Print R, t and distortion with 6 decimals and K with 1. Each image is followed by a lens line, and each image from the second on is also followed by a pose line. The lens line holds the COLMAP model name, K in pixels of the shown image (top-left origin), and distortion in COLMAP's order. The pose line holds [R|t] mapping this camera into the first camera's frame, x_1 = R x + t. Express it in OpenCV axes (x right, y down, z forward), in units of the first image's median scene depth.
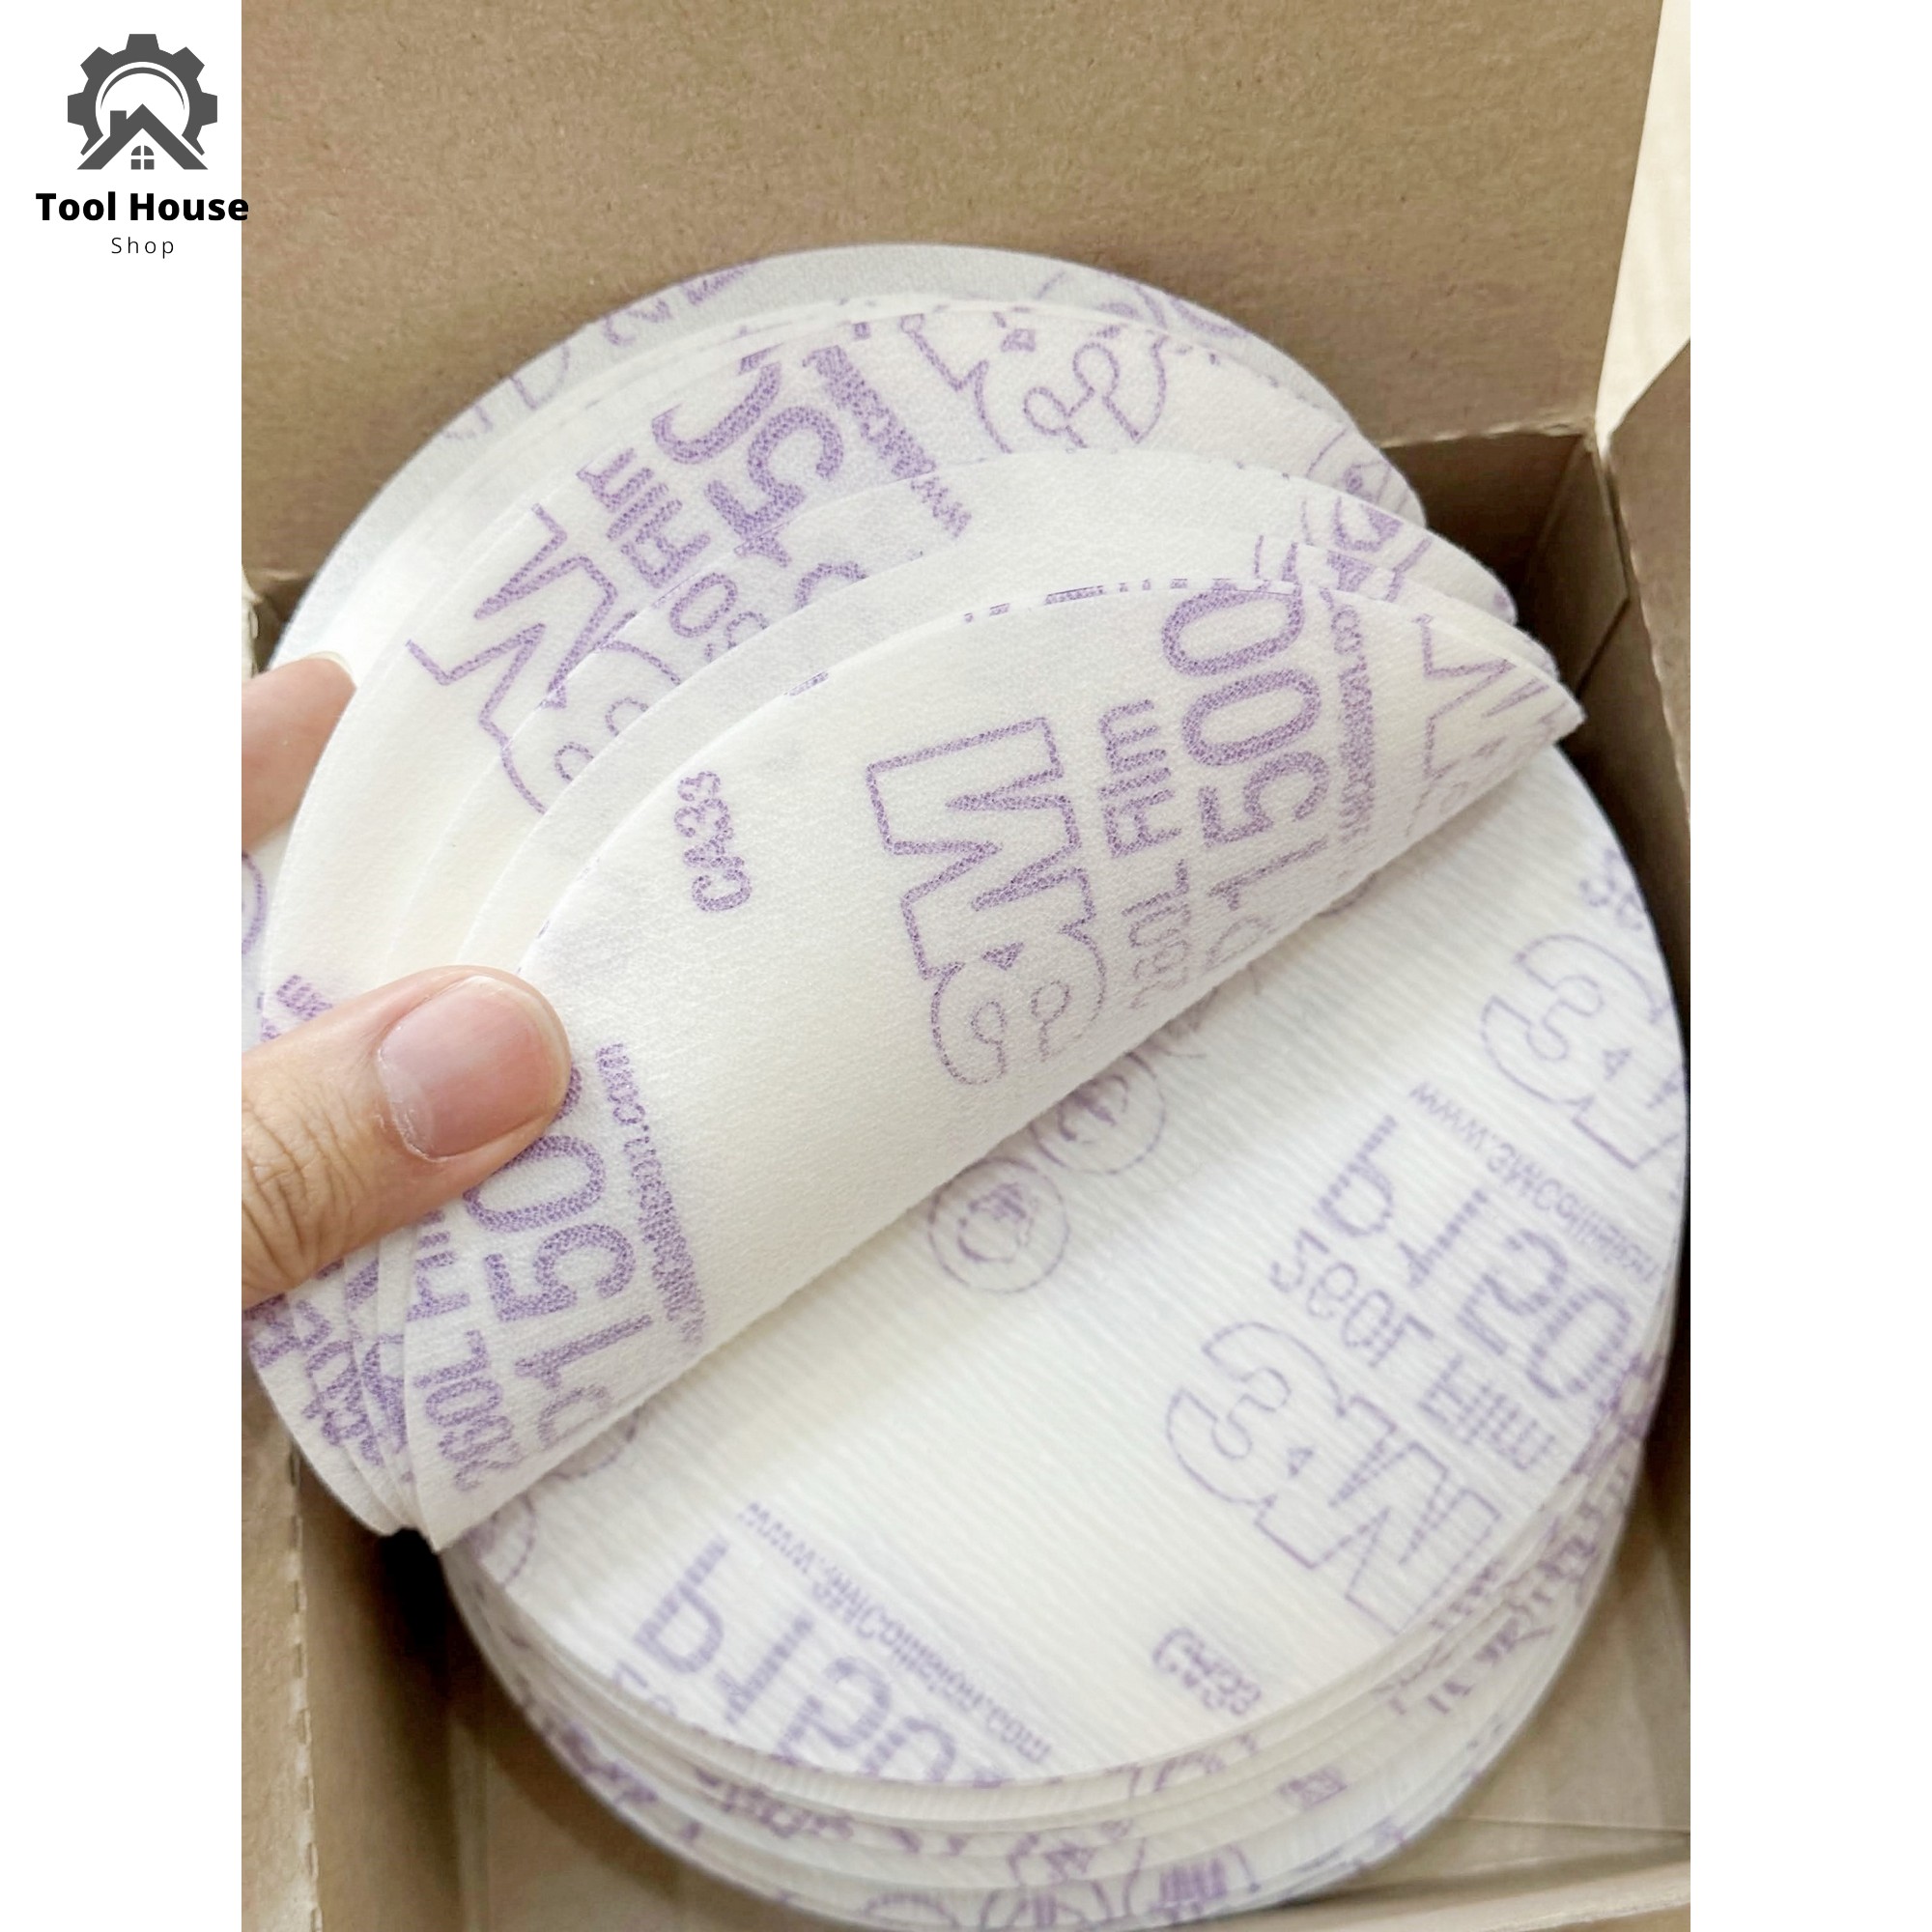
lens RADIAL K [[3289.2, 0, 901.2], [0, 3289.2, 960.9], [0, 0, 1]] dist [0.267969, -0.032093]
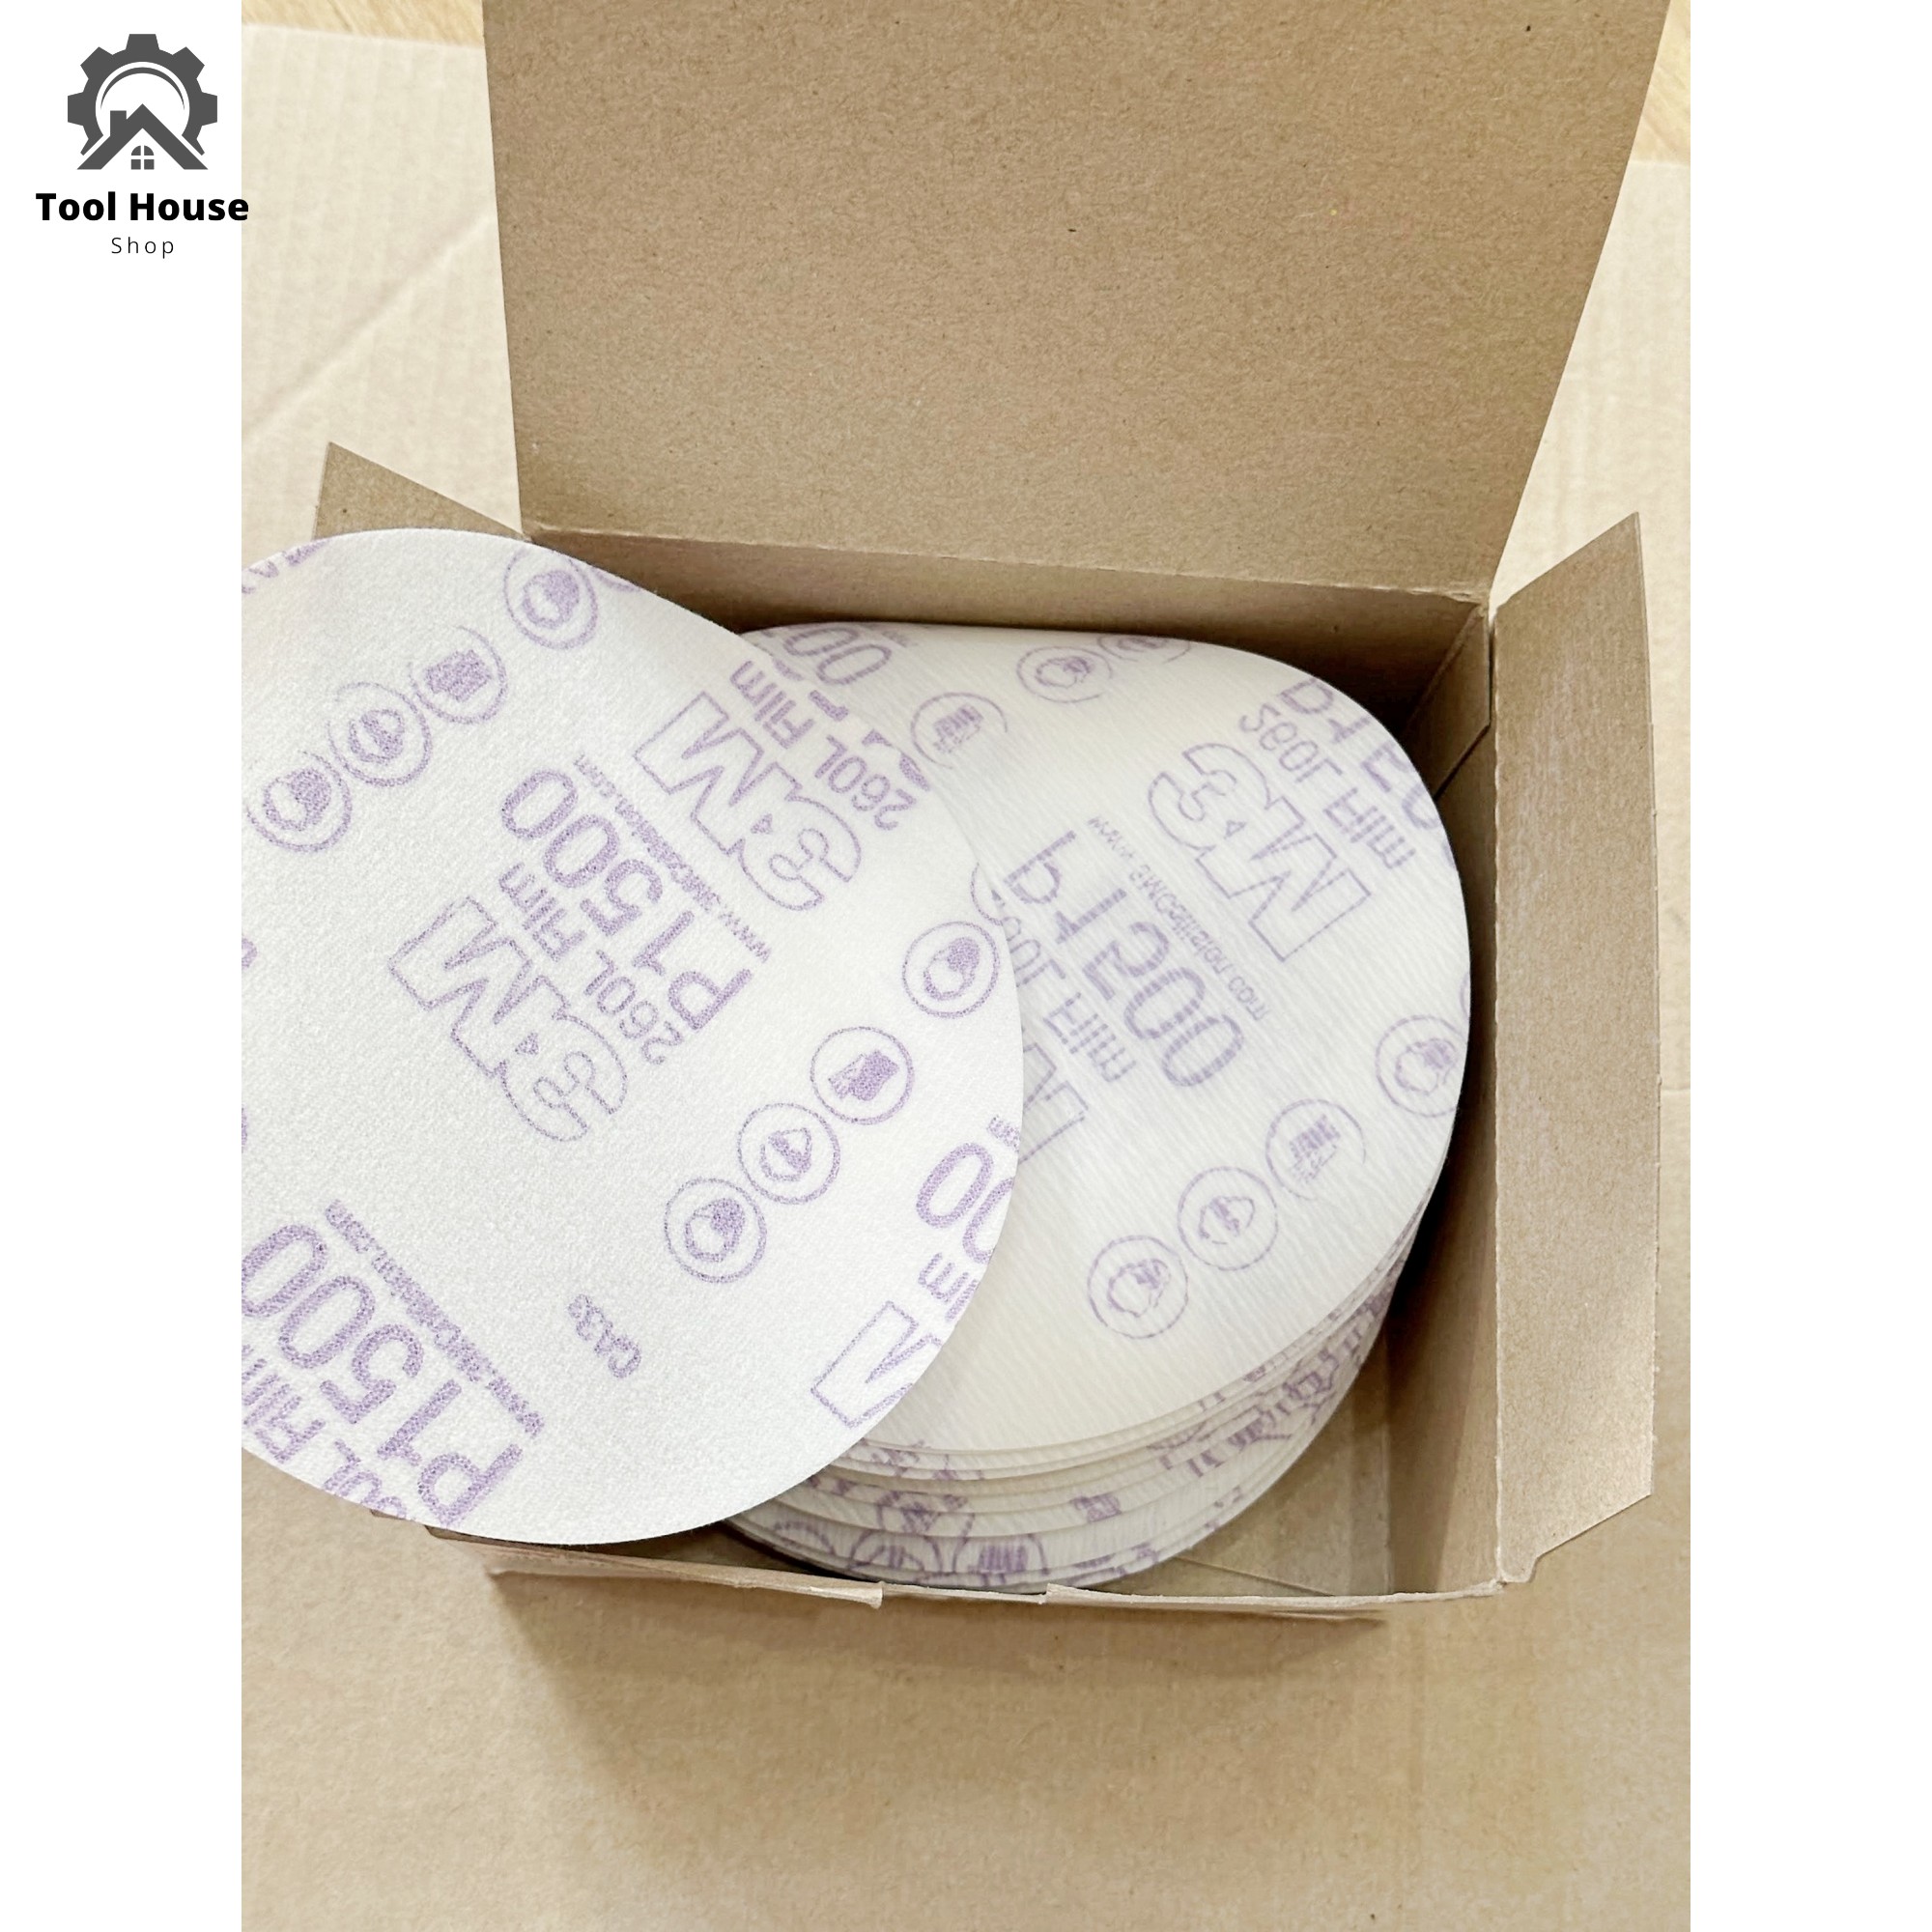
lens RADIAL K [[3519.3, 0, 853.4], [0, 3519.3, 1035.7], [0, 0, 1]] dist [0.526491, 0.001071]
pose [[0.981370, 0.192040, 0.005875, -0.029529], [-0.192125, 0.980676, 0.036900, 0.015322], [0.001325, -0.037341, 0.999302, -0.559953]]
